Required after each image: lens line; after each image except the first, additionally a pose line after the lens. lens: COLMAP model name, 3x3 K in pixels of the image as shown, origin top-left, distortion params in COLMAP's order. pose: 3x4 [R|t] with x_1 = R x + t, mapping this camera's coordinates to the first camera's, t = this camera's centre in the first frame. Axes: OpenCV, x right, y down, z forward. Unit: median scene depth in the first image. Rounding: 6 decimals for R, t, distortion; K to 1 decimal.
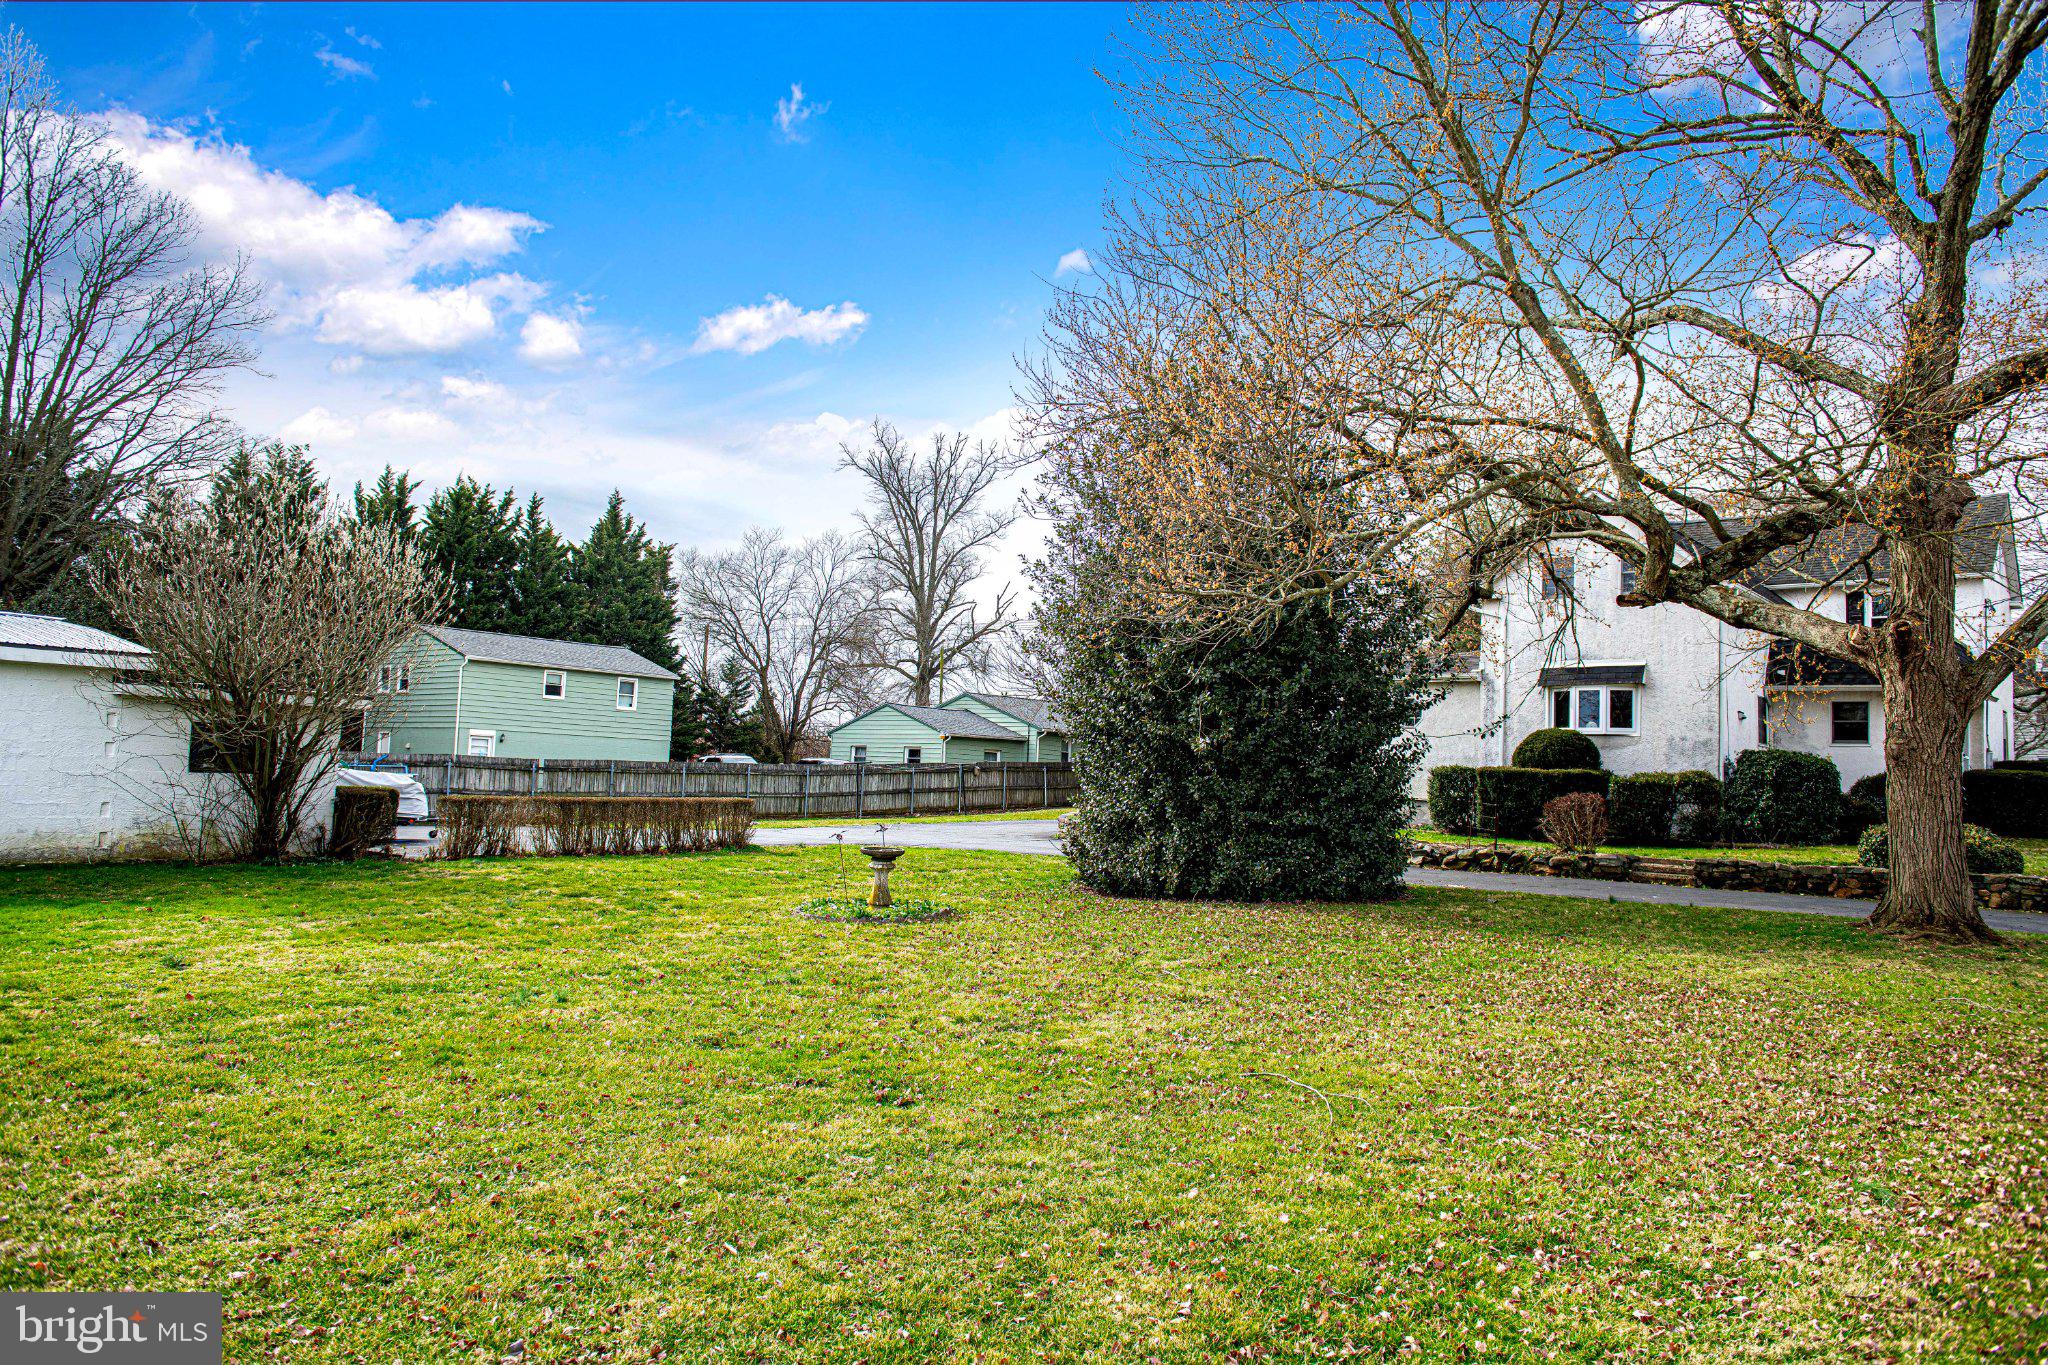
lens RADIAL K [[1616.0, 0, 1027.7], [0, 1616.0, 677.8], [0, 0, 1]] dist [-0.003613, -0.001741]
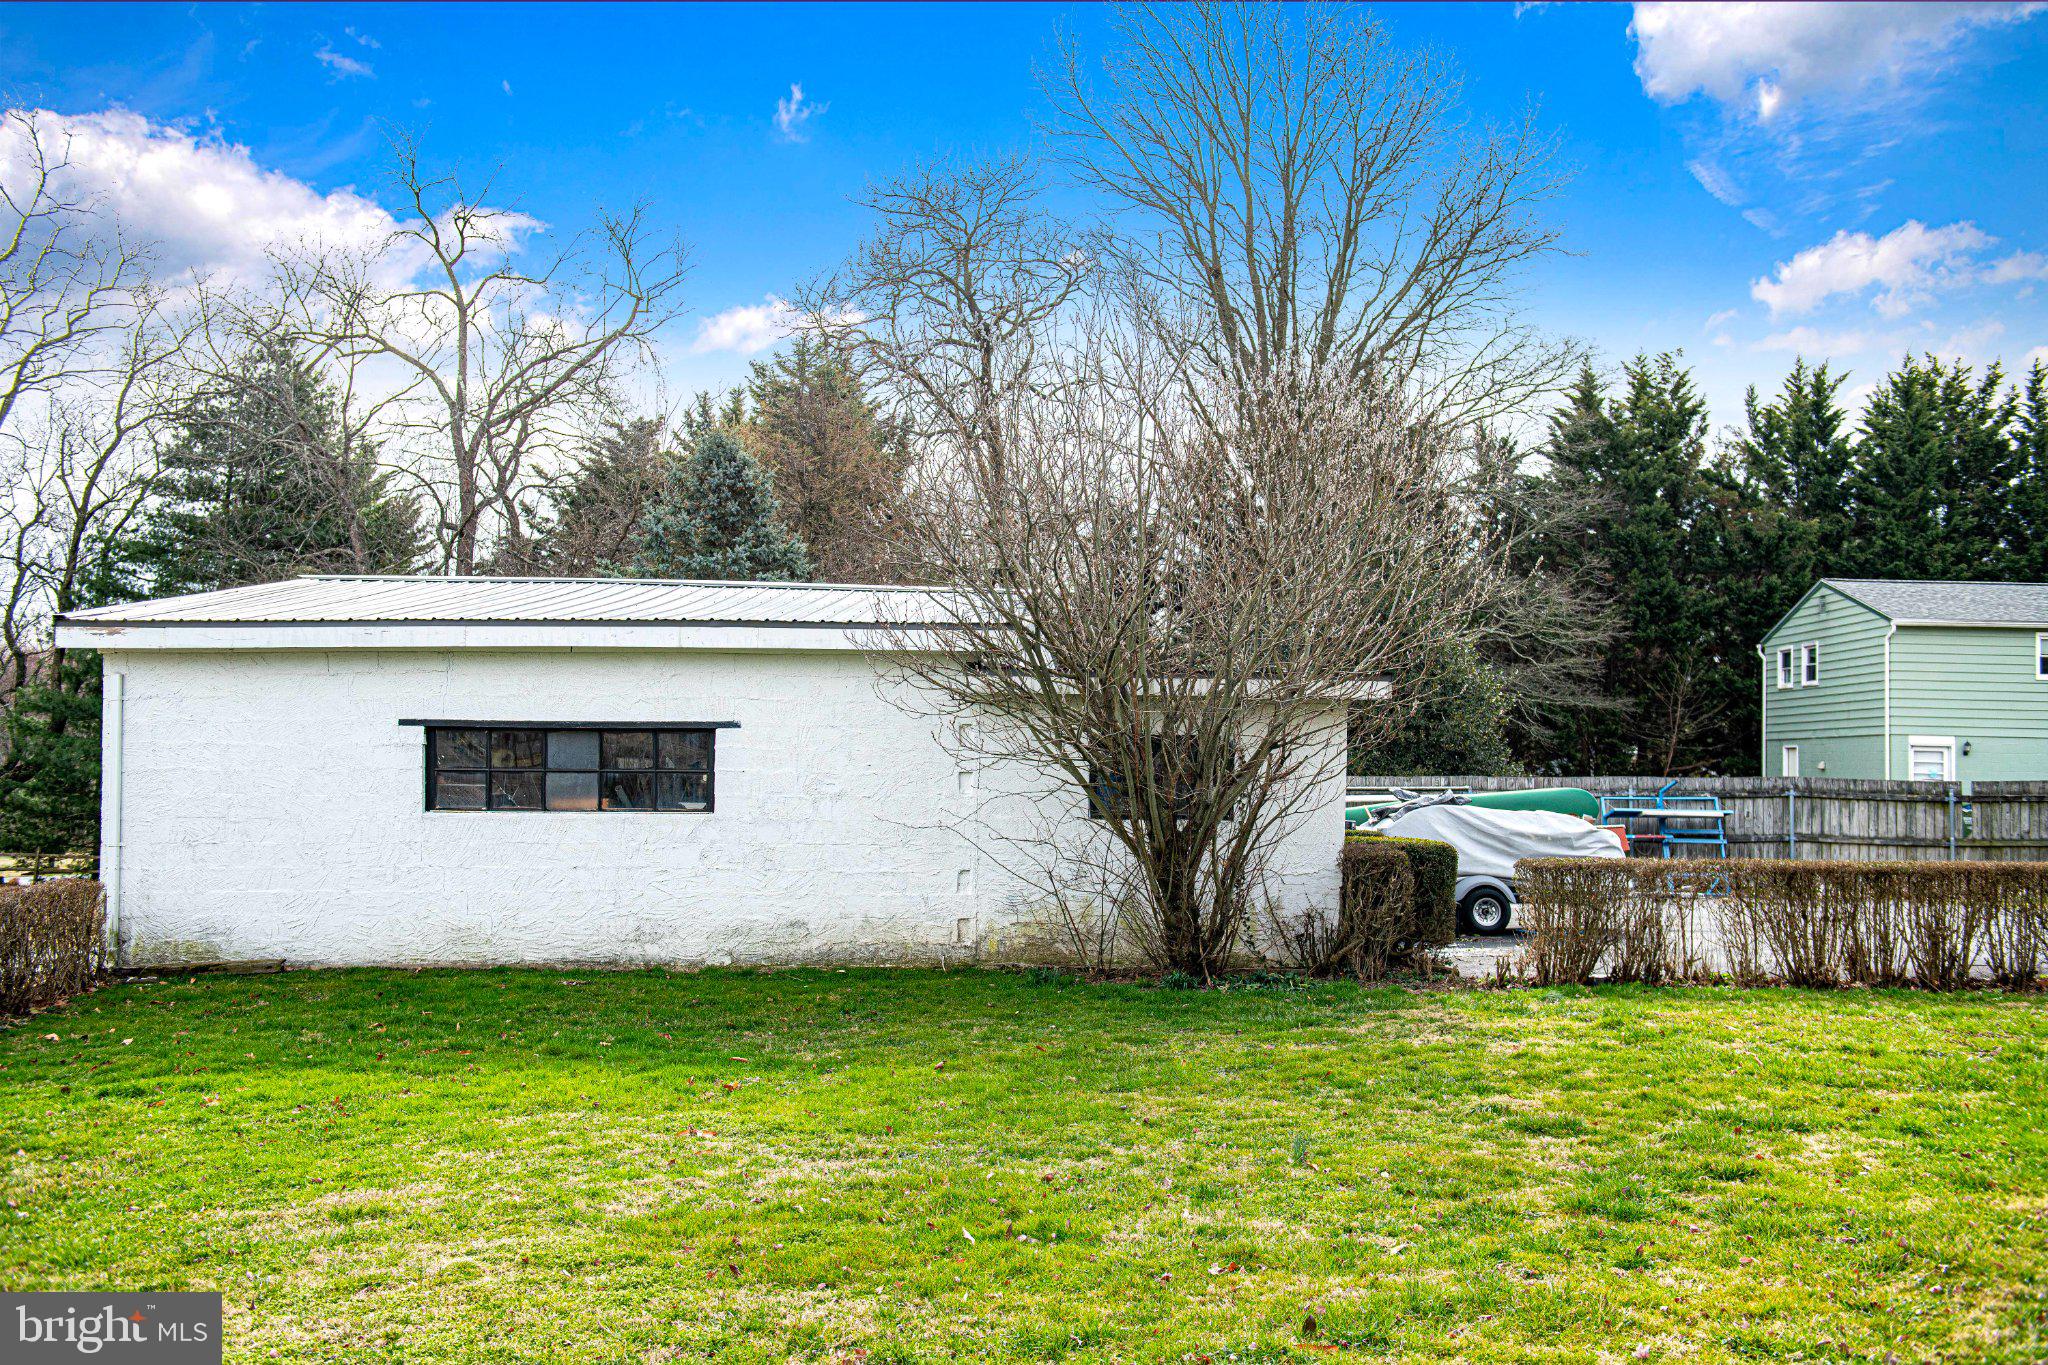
lens RADIAL K [[1909.0, 0, 1016.7], [0, 1909.0, 680.8], [0, 0, 1]] dist [0.019583, 0.000000]
pose [[0.645250, -0.062205, -0.761435, 0.000617], [0.058732, 0.997769, -0.031742, 0.011323], [0.761710, -0.024239, 0.647464, 0.210336]]
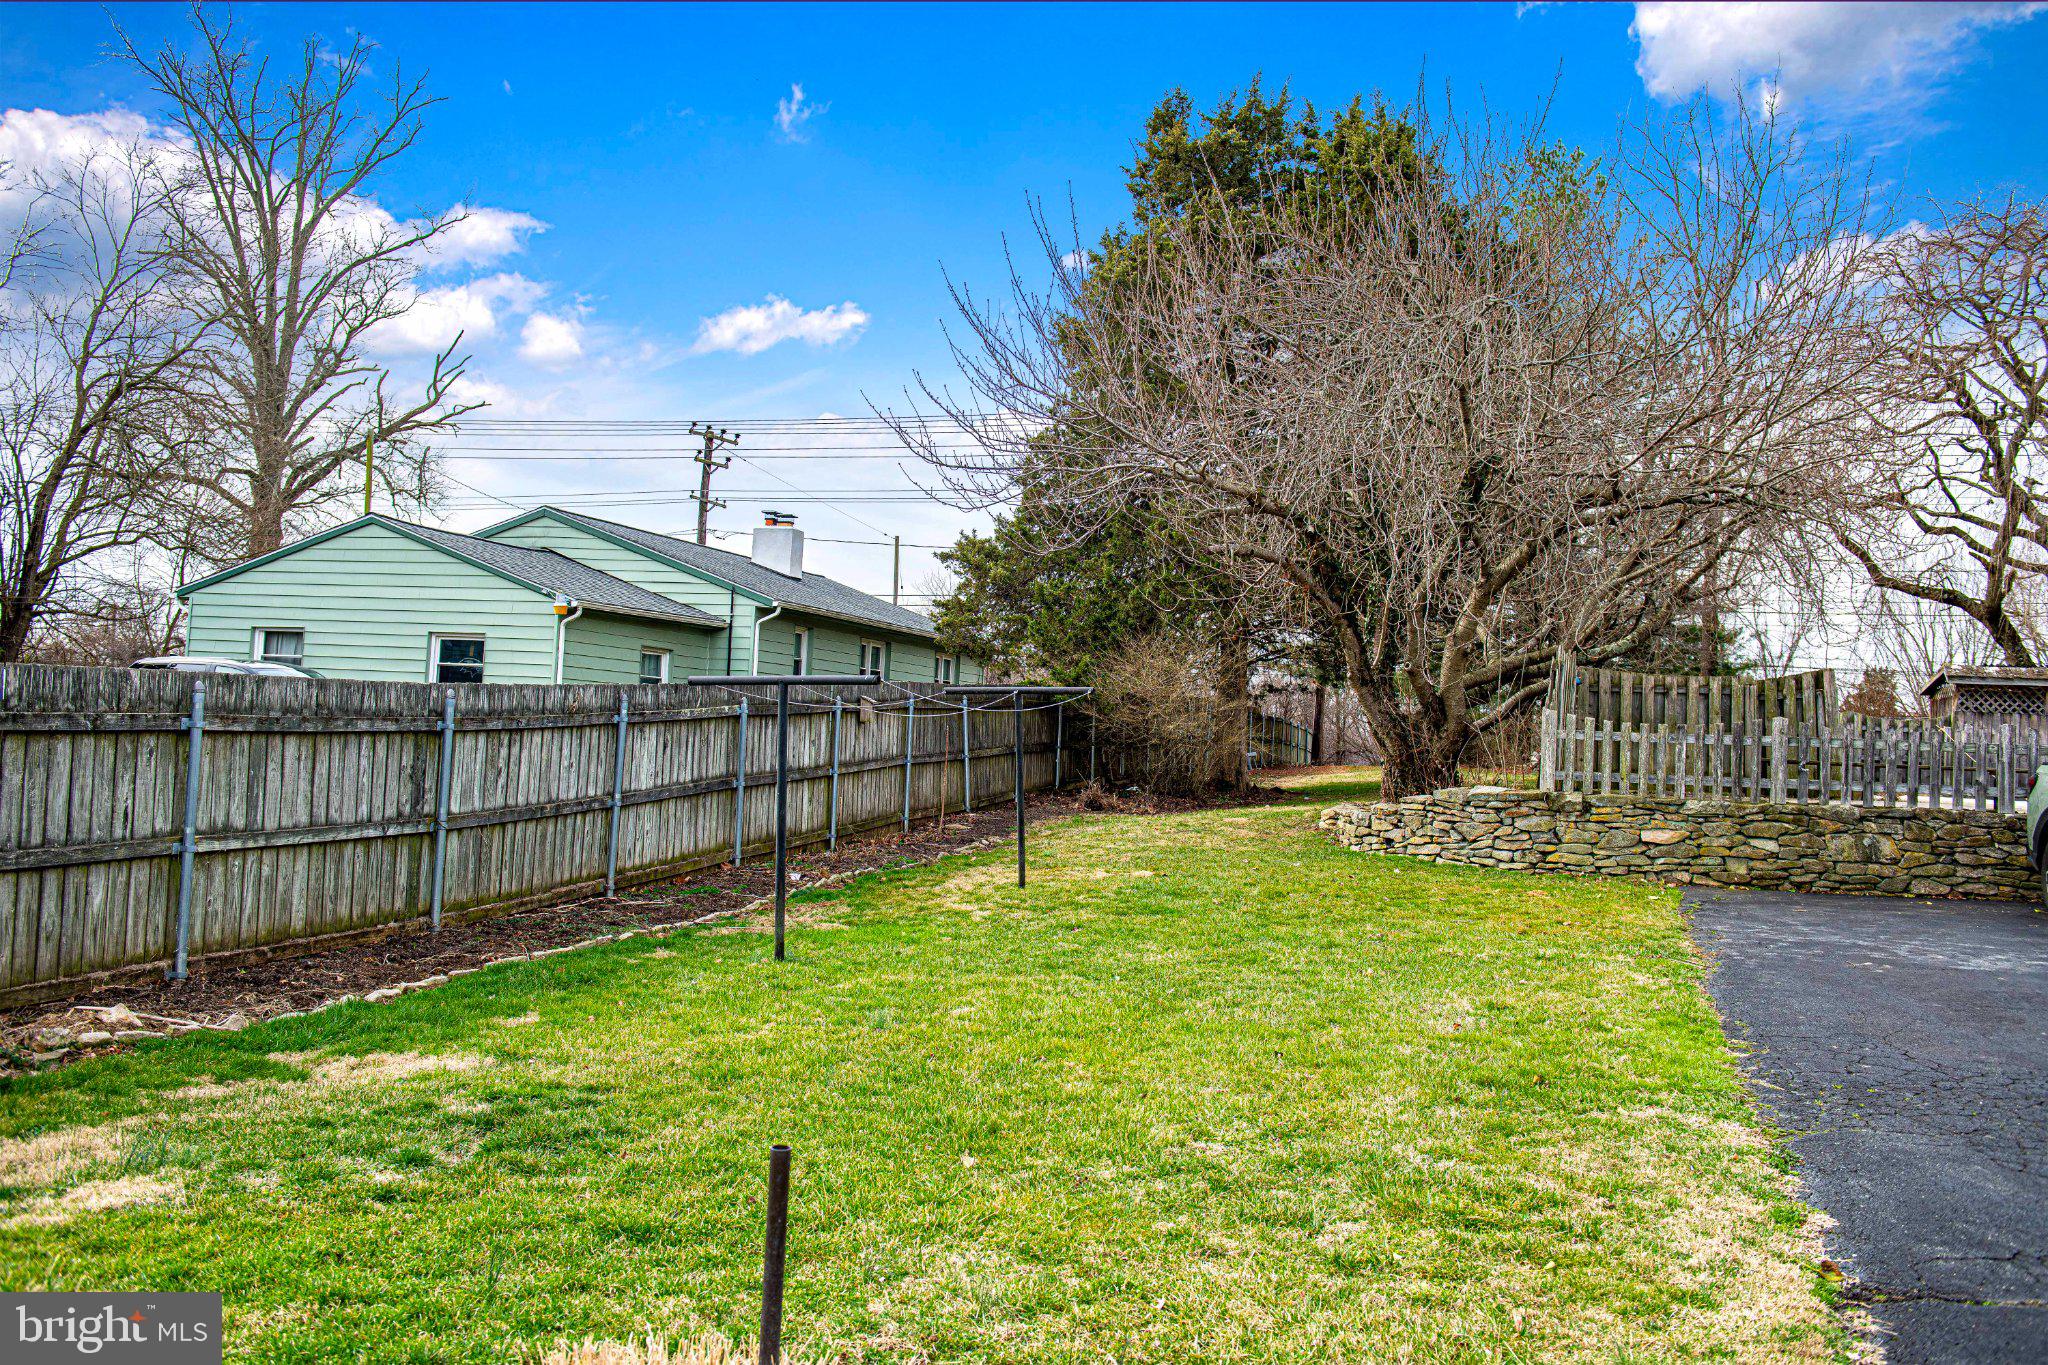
lens RADIAL K [[1744.9, 0, 1030.6], [0, 1744.9, 682.5], [0, 0, 1]] dist [-0.028066, 0.013934]
pose [[0.898191, 0.020361, 0.439134, -0.117994], [-0.043576, 0.998131, 0.042850, 0.028400], [-0.437441, -0.057623, 0.897399, 0.533009]]
